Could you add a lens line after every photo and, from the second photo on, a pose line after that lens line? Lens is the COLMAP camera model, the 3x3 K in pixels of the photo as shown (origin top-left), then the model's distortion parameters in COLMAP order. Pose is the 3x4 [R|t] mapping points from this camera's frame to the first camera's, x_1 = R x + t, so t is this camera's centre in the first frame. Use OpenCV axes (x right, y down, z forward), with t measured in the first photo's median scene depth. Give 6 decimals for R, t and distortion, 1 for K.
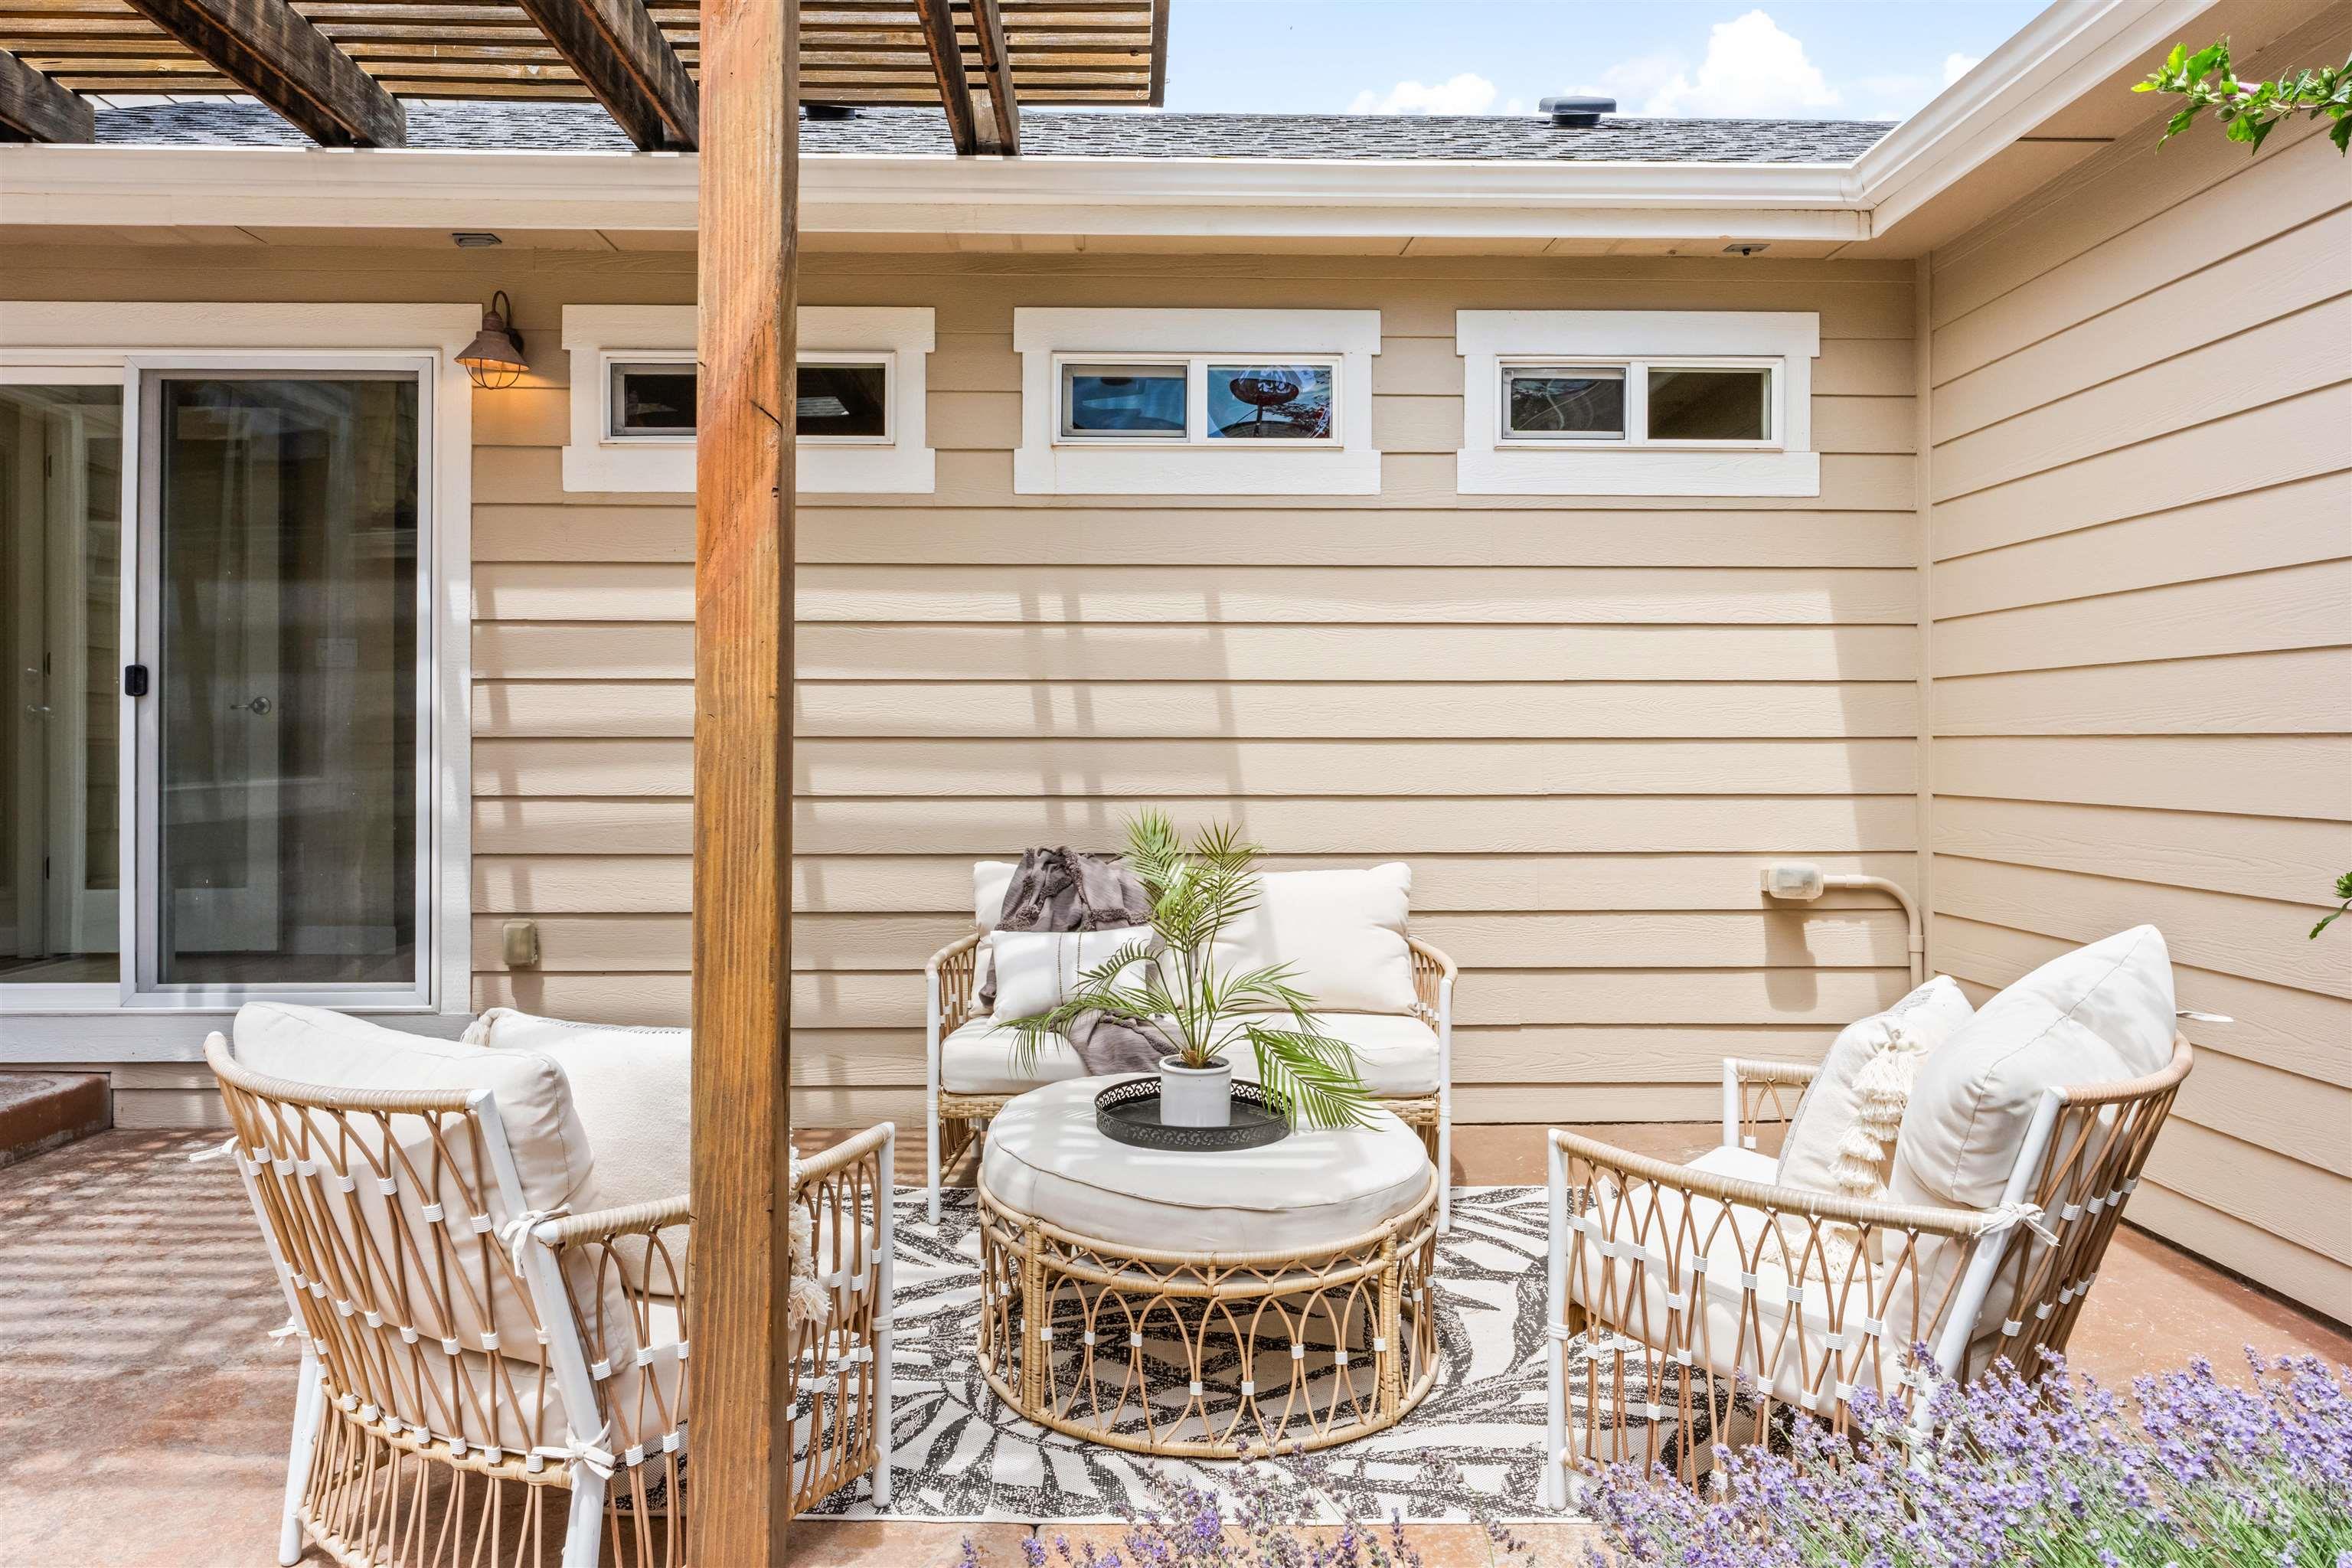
lens RADIAL K [[1440.1, 0, 1173.4], [0, 1440.1, 727.6], [0, 0, 1]] dist [-0.005038, 0.001778]
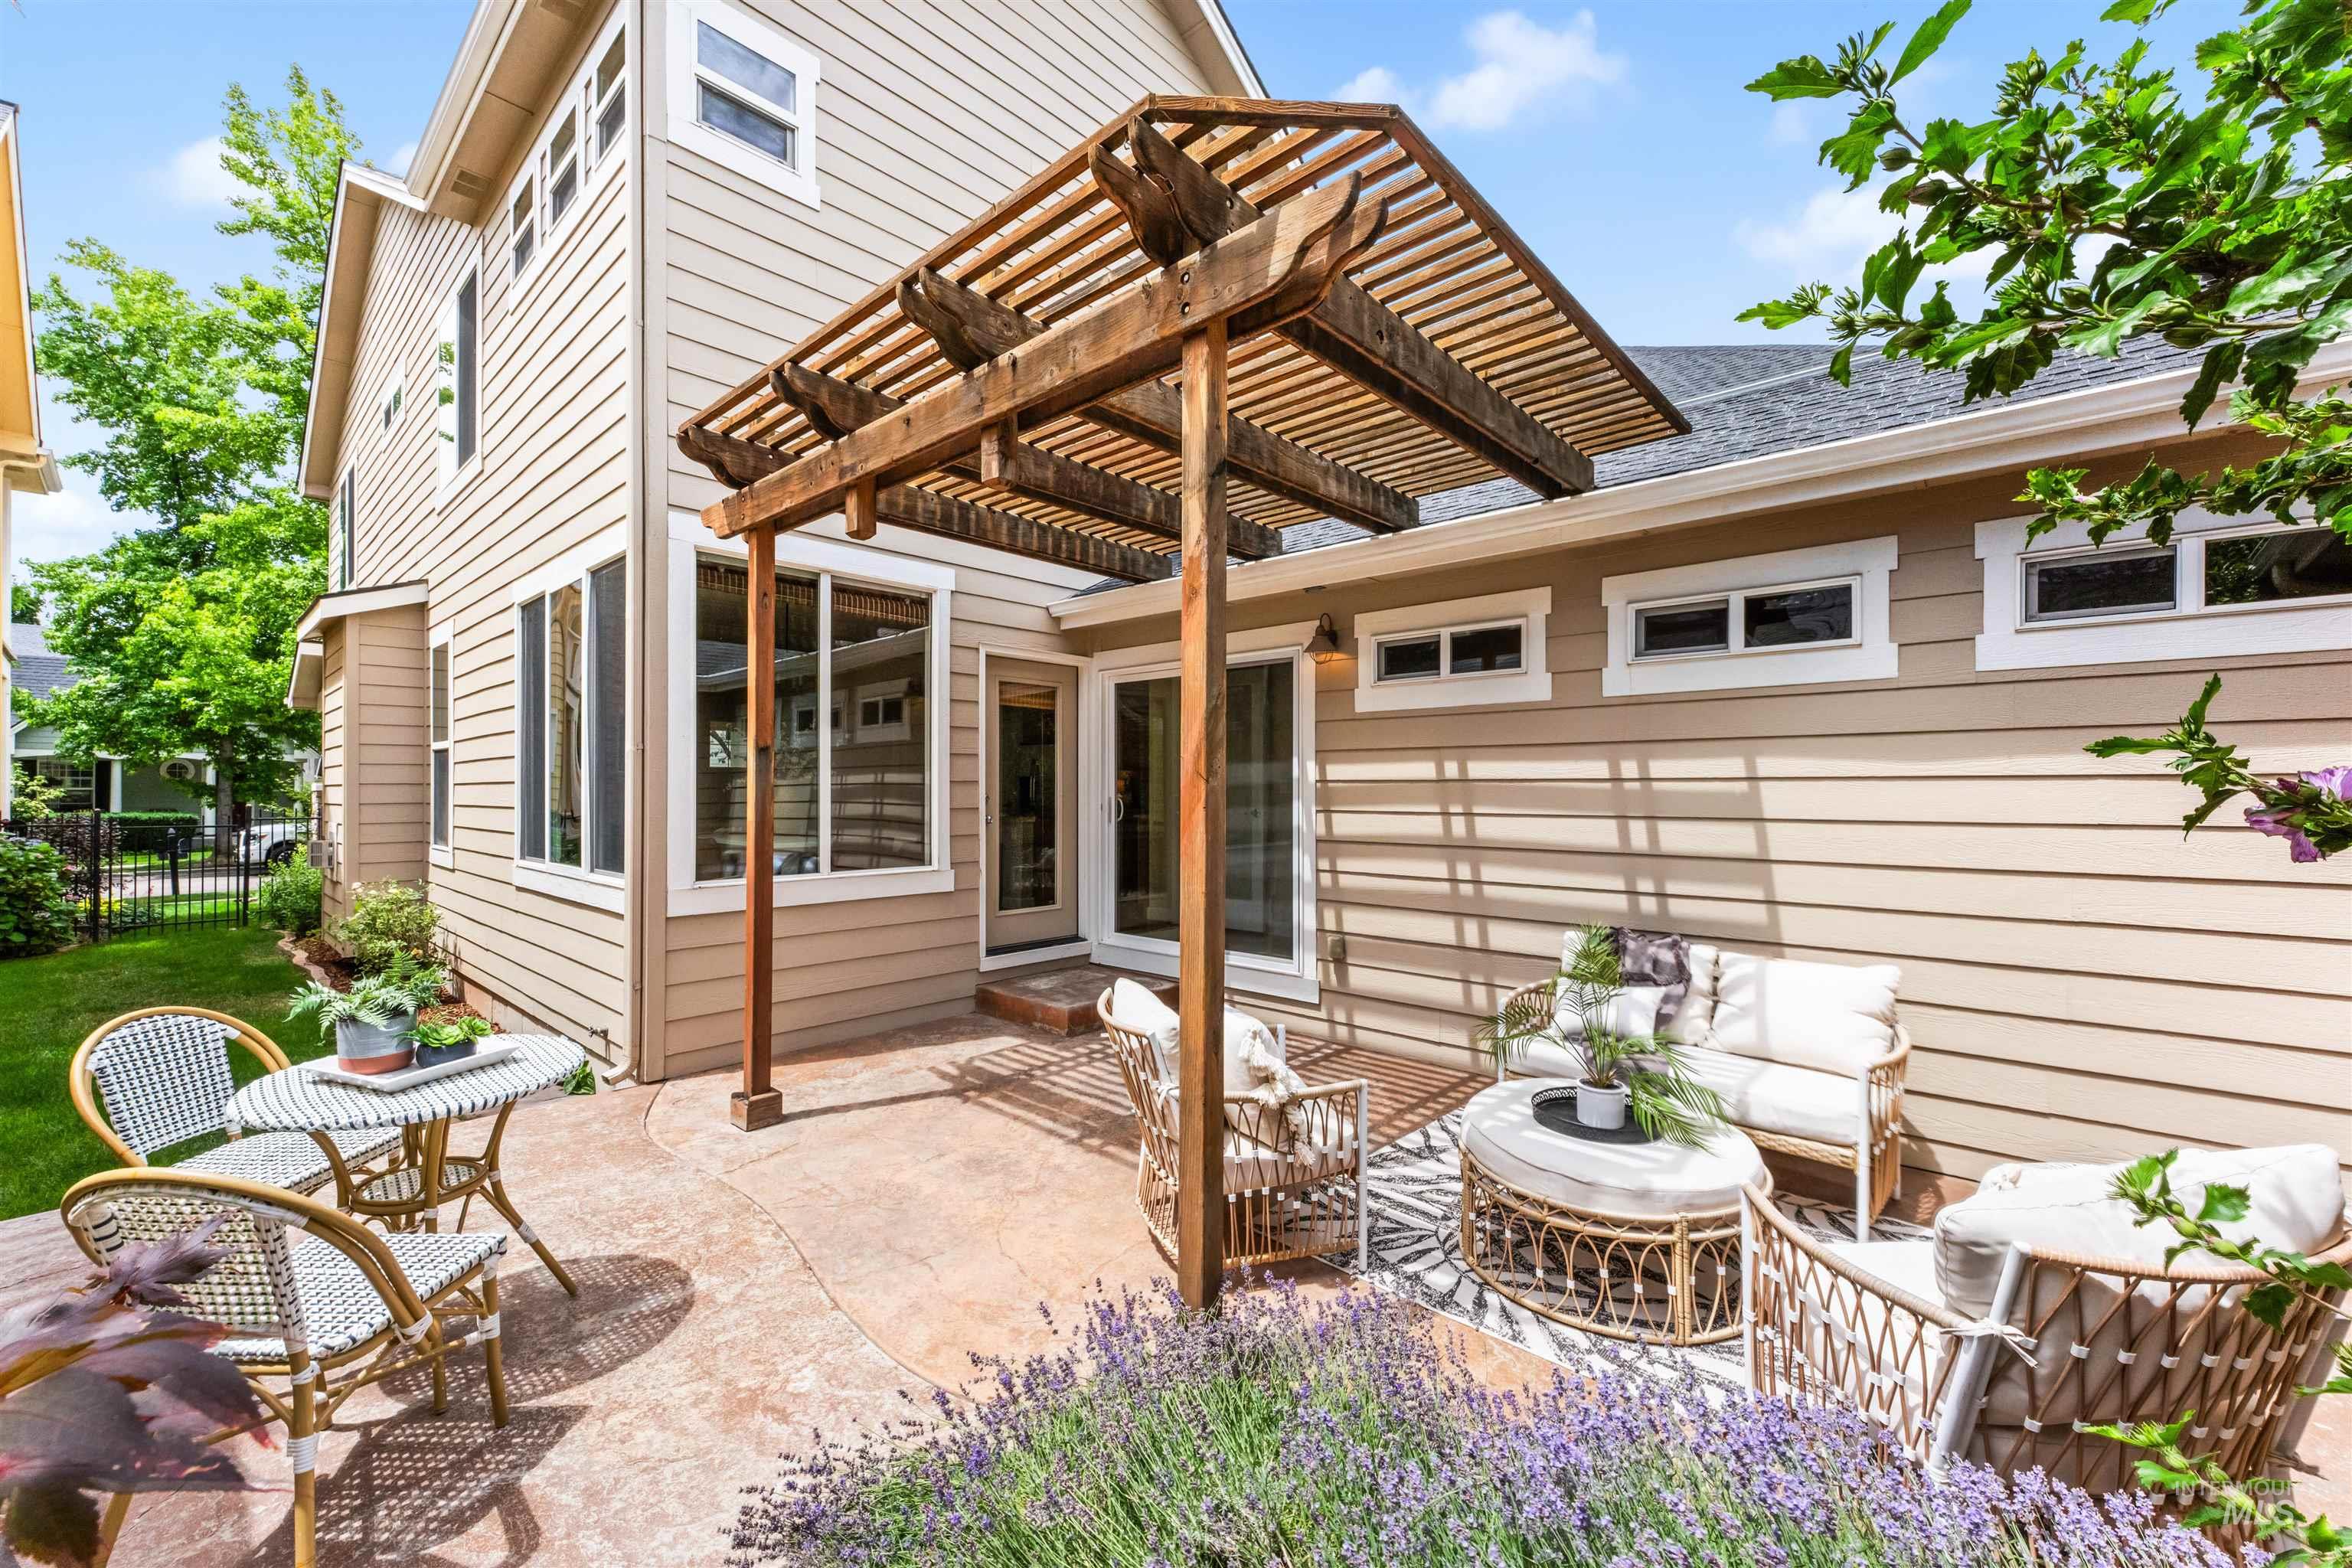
lens RADIAL K [[945.9, 0, 1176.0], [0, 945.9, 784.0], [0, 0, 1]] dist [-0.000243, 0.000013]
pose [[0.717588, -0.003638, -0.696458, 0.286272], [0.004884, 0.999988, -0.000191, -0.073692], [0.696451, -0.003264, 0.717597, -0.064899]]
